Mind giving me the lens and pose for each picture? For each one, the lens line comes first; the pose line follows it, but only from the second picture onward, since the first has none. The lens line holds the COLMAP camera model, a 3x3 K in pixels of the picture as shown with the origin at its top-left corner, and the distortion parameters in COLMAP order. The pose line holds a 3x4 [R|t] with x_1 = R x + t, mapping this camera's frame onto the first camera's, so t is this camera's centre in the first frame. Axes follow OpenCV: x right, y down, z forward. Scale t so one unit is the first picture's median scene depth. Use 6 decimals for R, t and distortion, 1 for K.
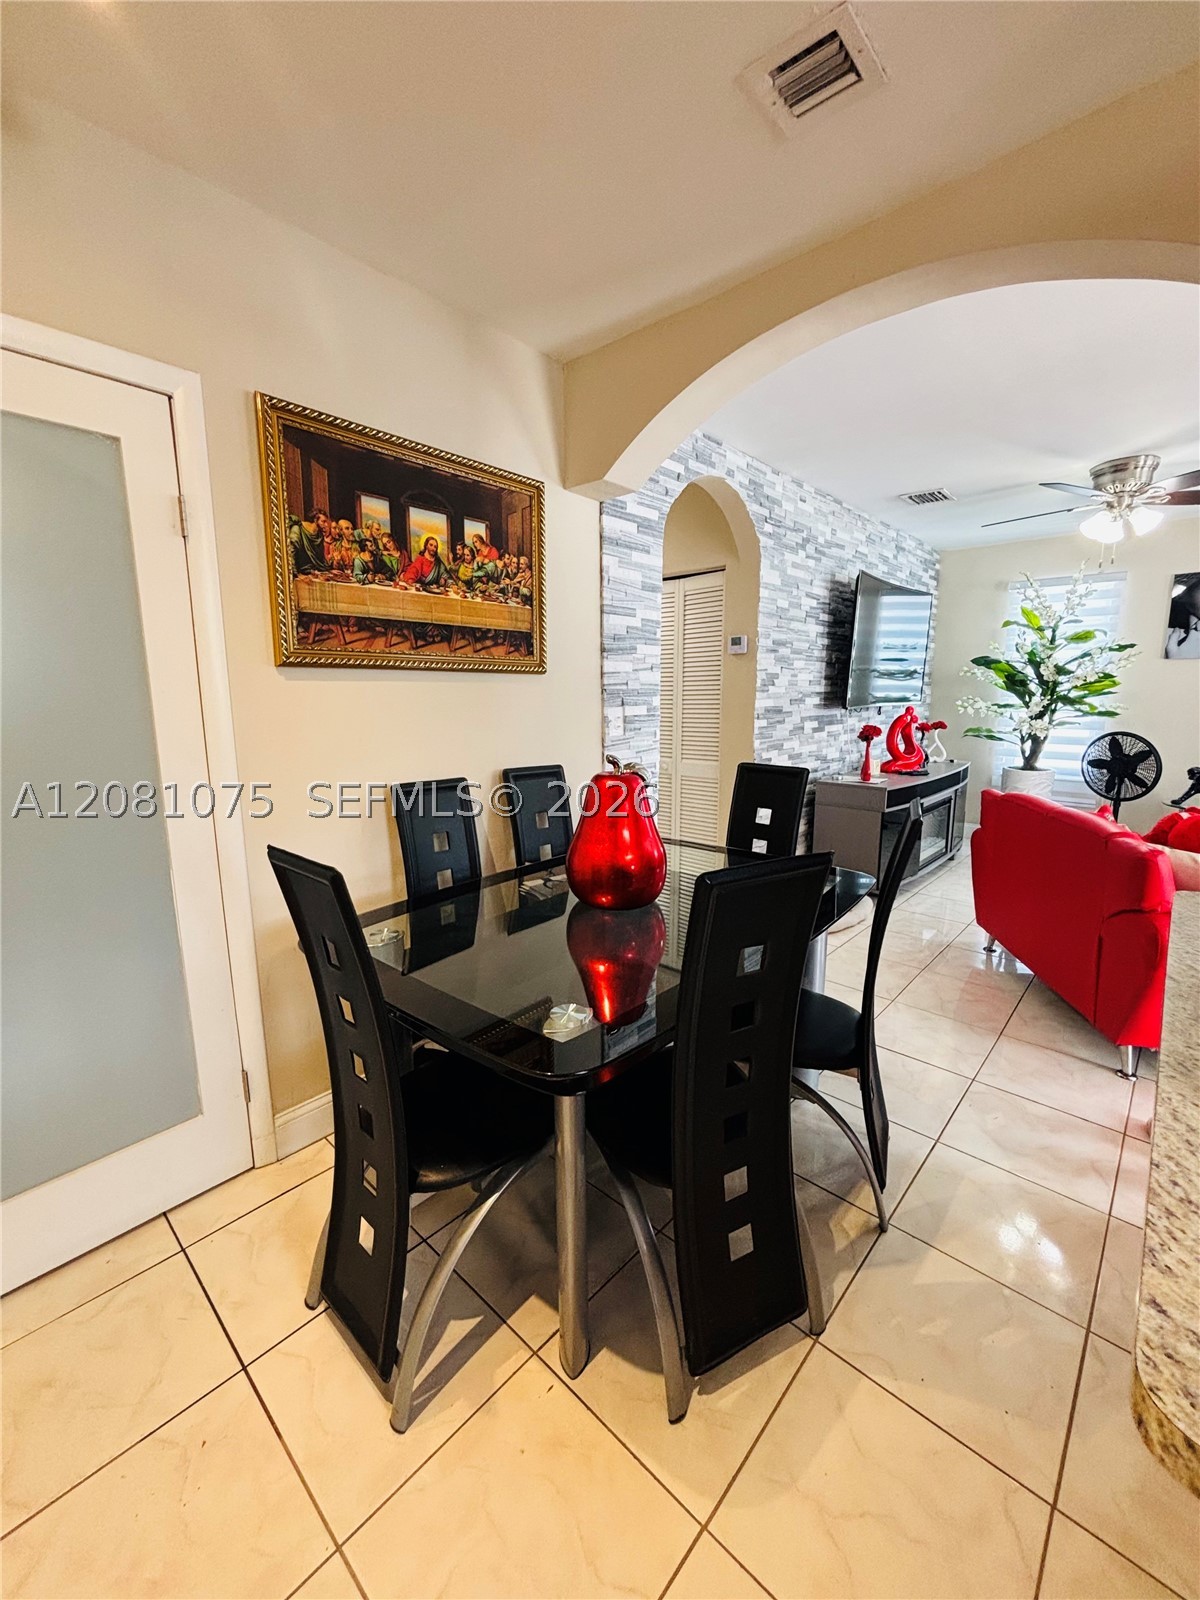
lens RADIAL K [[647.4, 0, 605.4], [0, 647.4, 808.8], [0, 0, 1]] dist [0.001111, -0.000736]
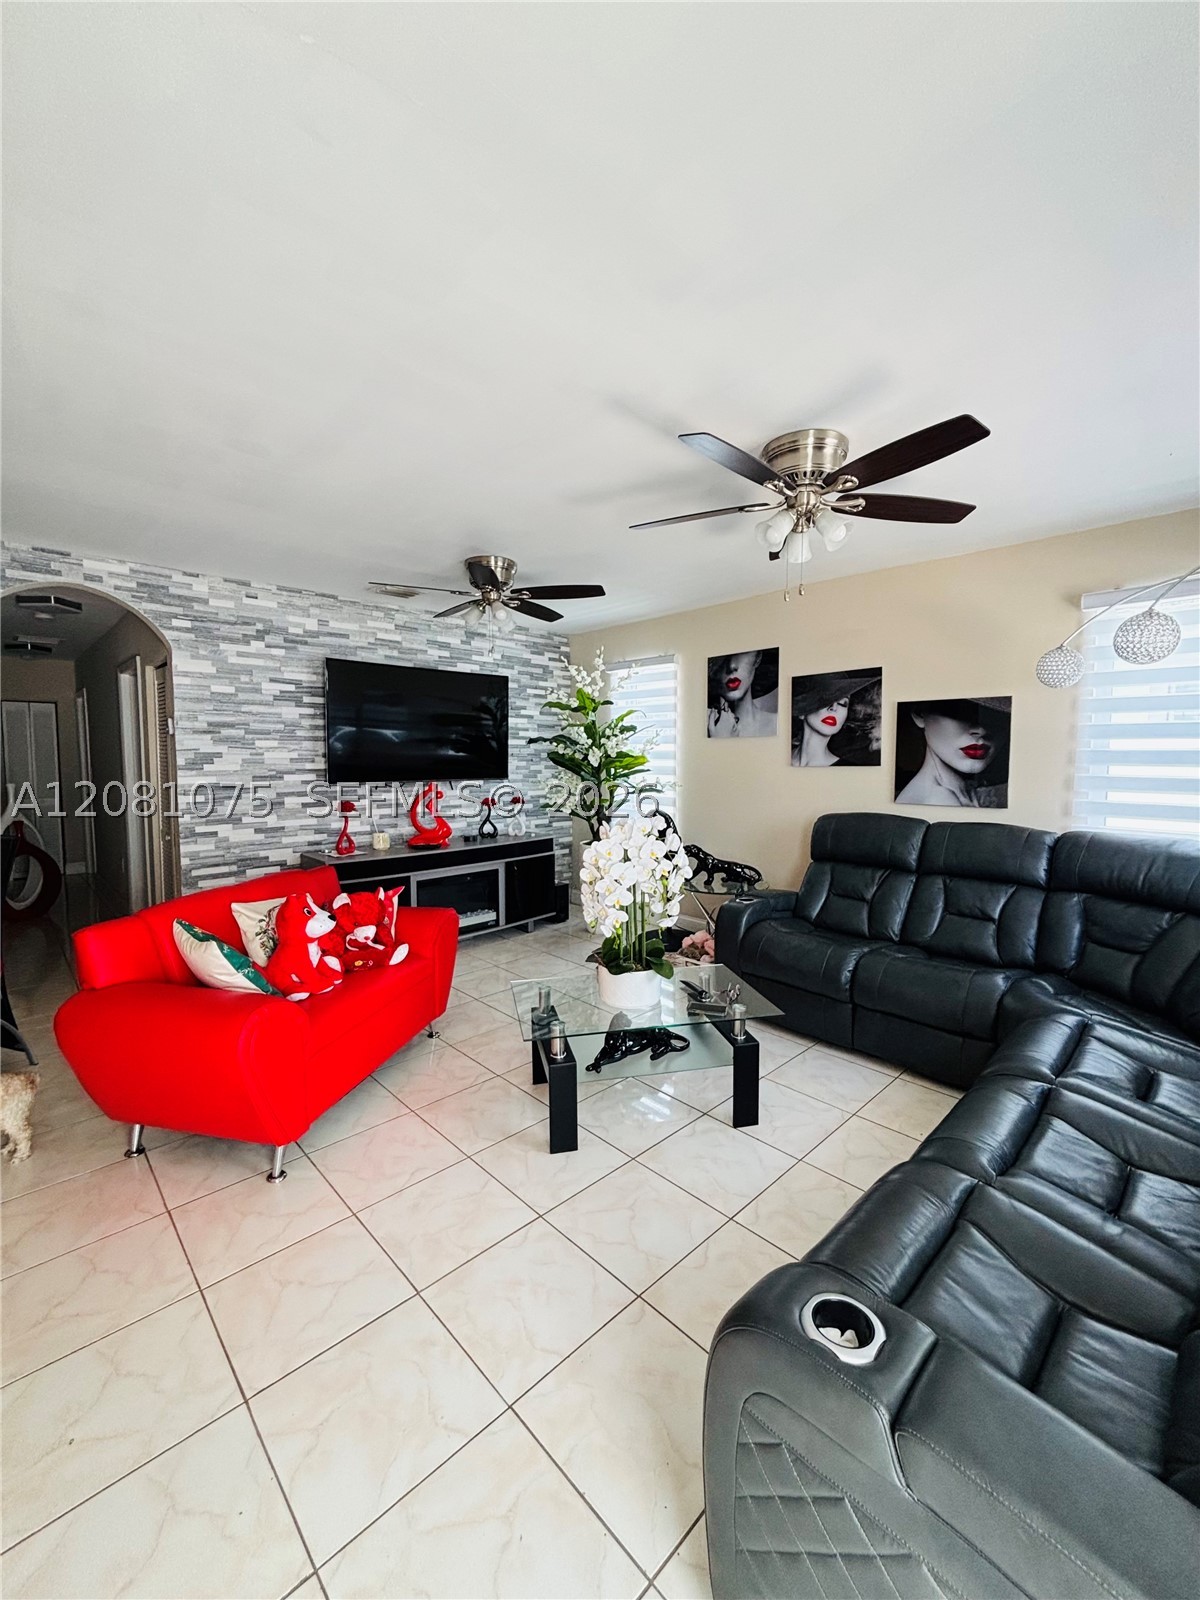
lens RADIAL K [[647.4, 0, 600.4], [0, 647.4, 801.4], [0, 0, 1]] dist [0.001111, -0.000736]
pose [[0.996972, 0.010853, -0.077006, 1.627906], [-0.019378, 0.993650, -0.110834, -0.038457], [0.075314, 0.111991, 0.990851, -0.003168]]
